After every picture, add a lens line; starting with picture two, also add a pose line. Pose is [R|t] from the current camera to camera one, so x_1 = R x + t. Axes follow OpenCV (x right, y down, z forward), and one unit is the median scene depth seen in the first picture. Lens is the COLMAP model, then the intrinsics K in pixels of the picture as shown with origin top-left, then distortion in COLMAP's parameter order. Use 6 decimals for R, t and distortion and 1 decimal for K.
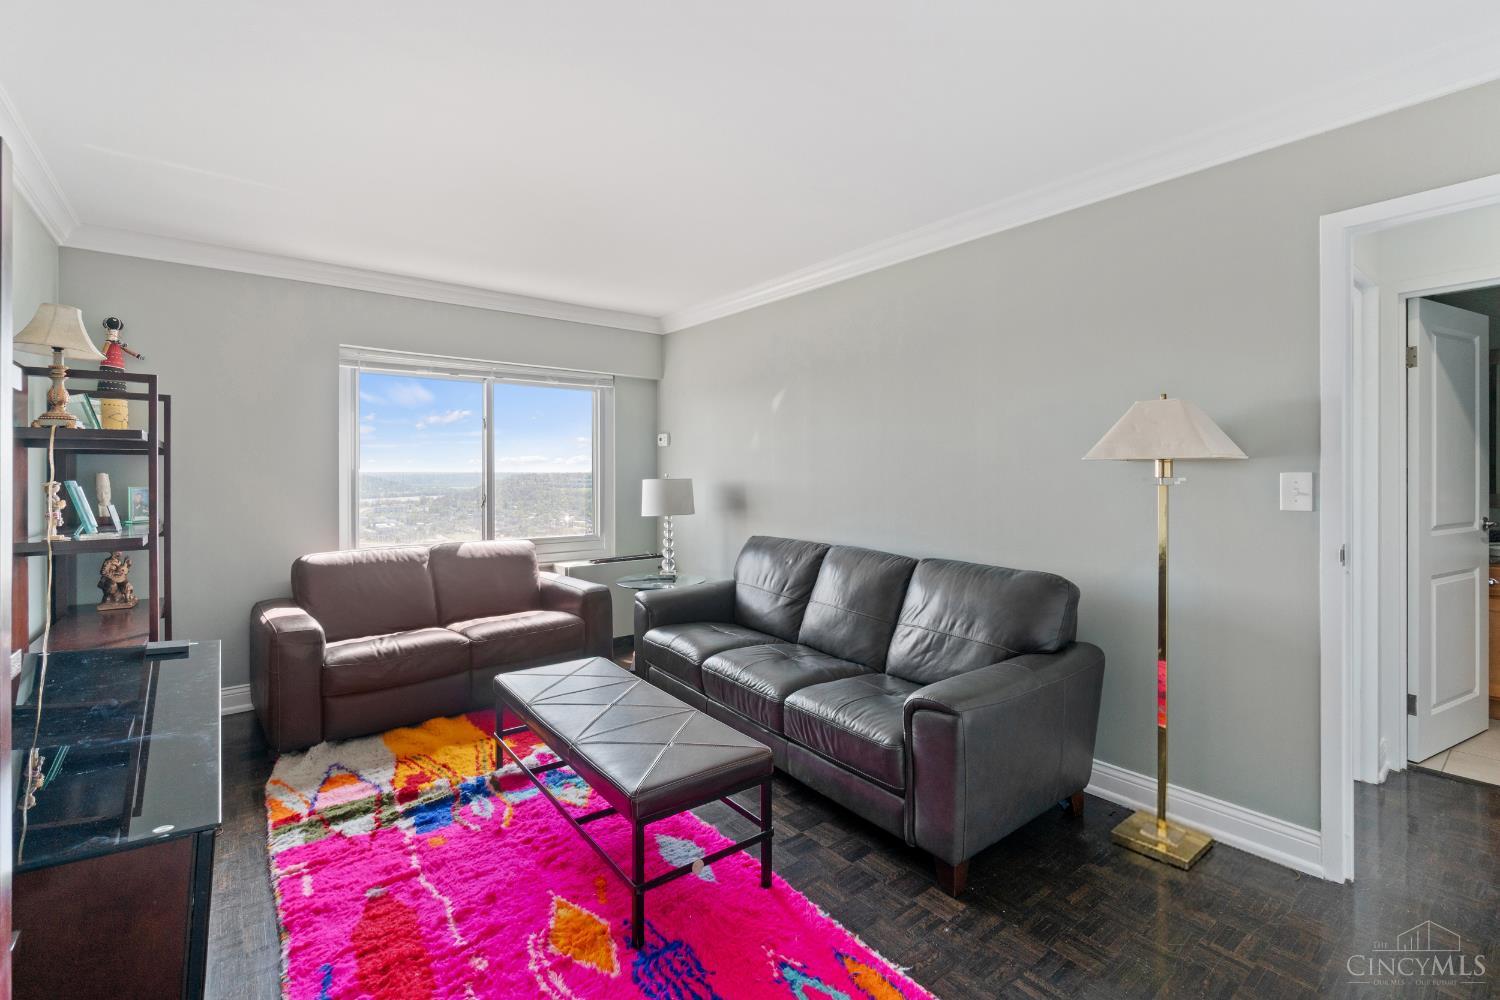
lens RADIAL K [[662.5, 0, 756.8], [0, 662.5, 478.3], [0, 0, 1]] dist [-0.000633, 0.000055]
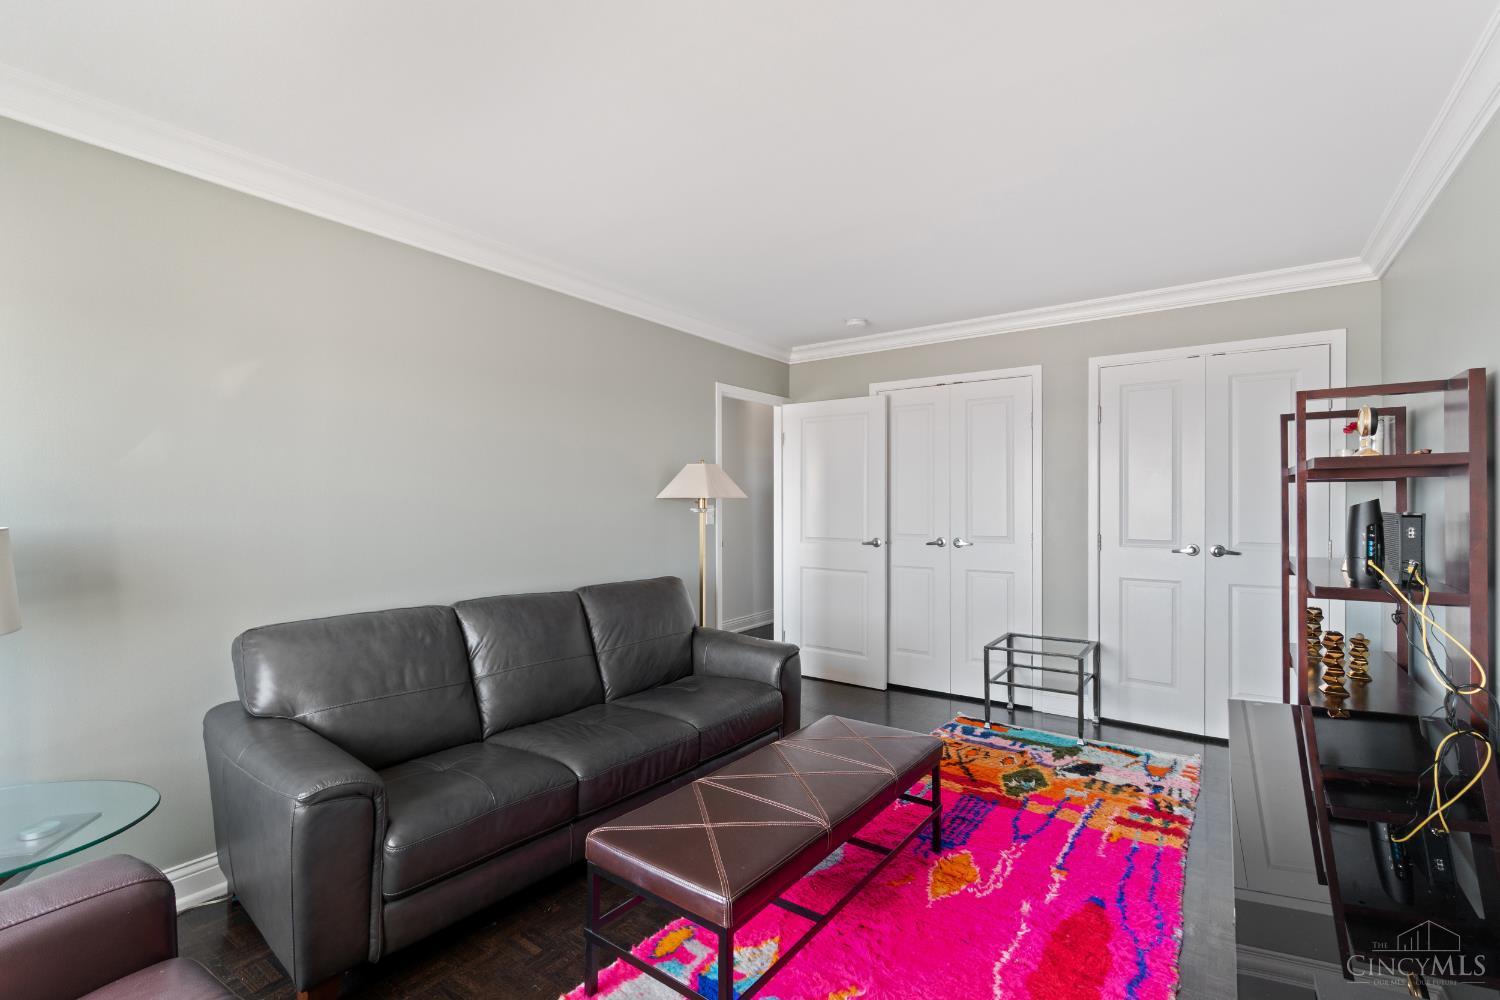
lens RADIAL K [[653.7, 0, 750.0], [0, 653.7, 500.0], [0, 0, 1]] dist [-0.004326, -0.000190]
pose [[-0.267734, 0.010357, 0.963437, -0.677485], [0.008878, 0.999926, -0.008282, -0.005908], [-0.963452, 0.006336, -0.267806, 0.845797]]
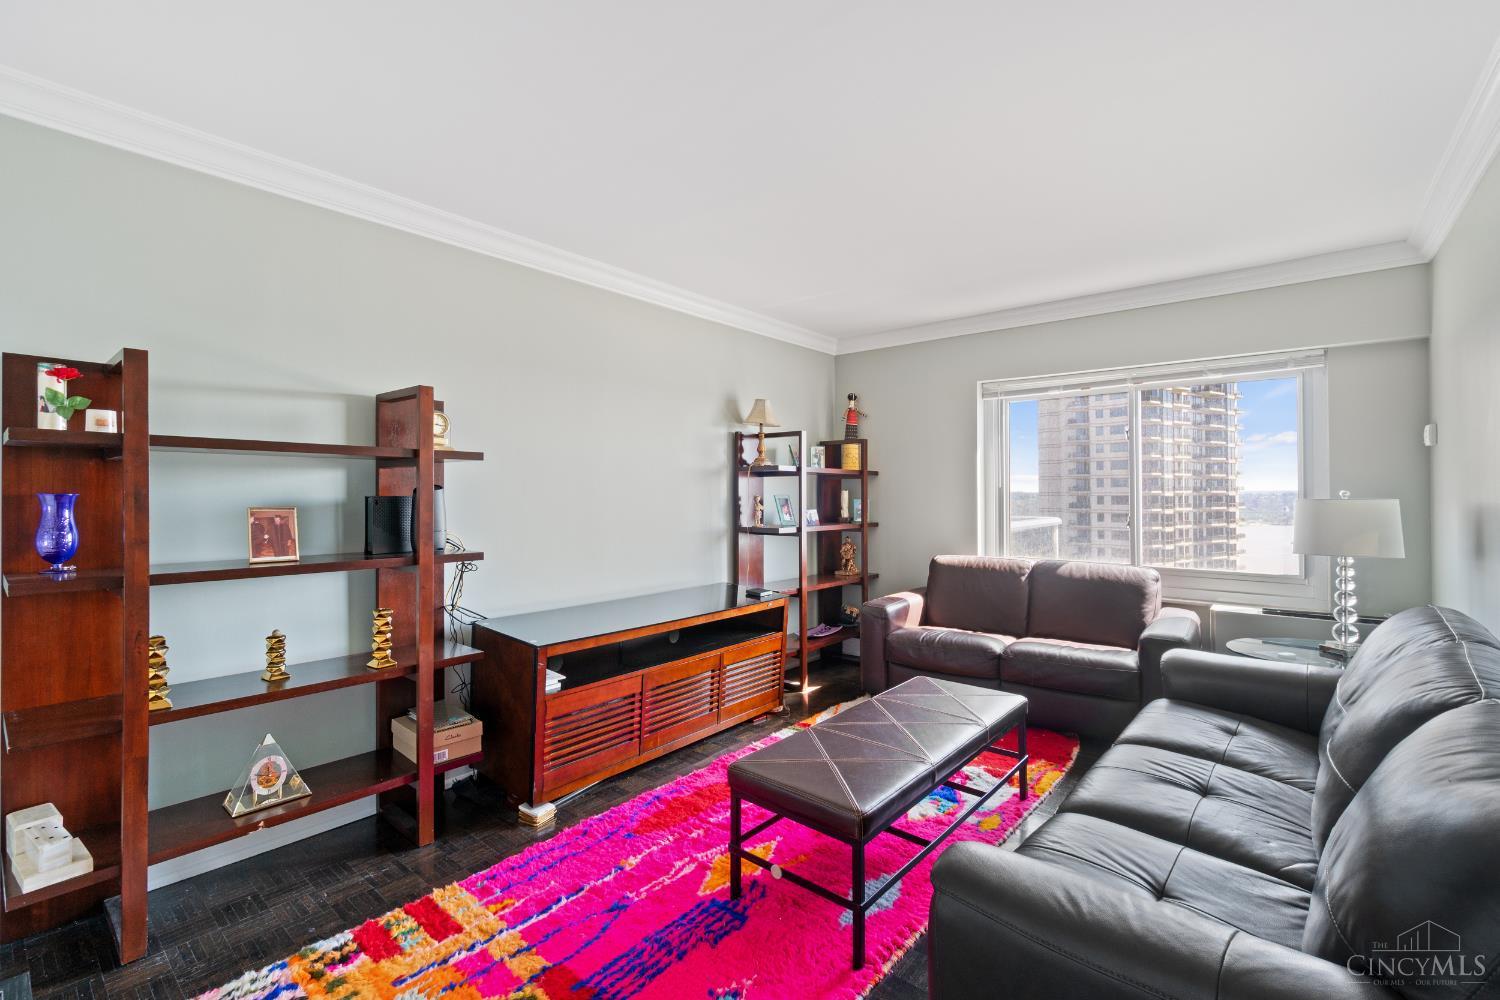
lens RADIAL K [[653.7, 0, 750.0], [0, 653.7, 500.0], [0, 0, 1]] dist [-0.004326, -0.000190]
pose [[0.200257, 0.011132, -0.979680, 0.456007], [-0.007279, 0.999925, 0.009874, 0.000257], [0.979716, 0.005154, 0.200323, 0.387933]]
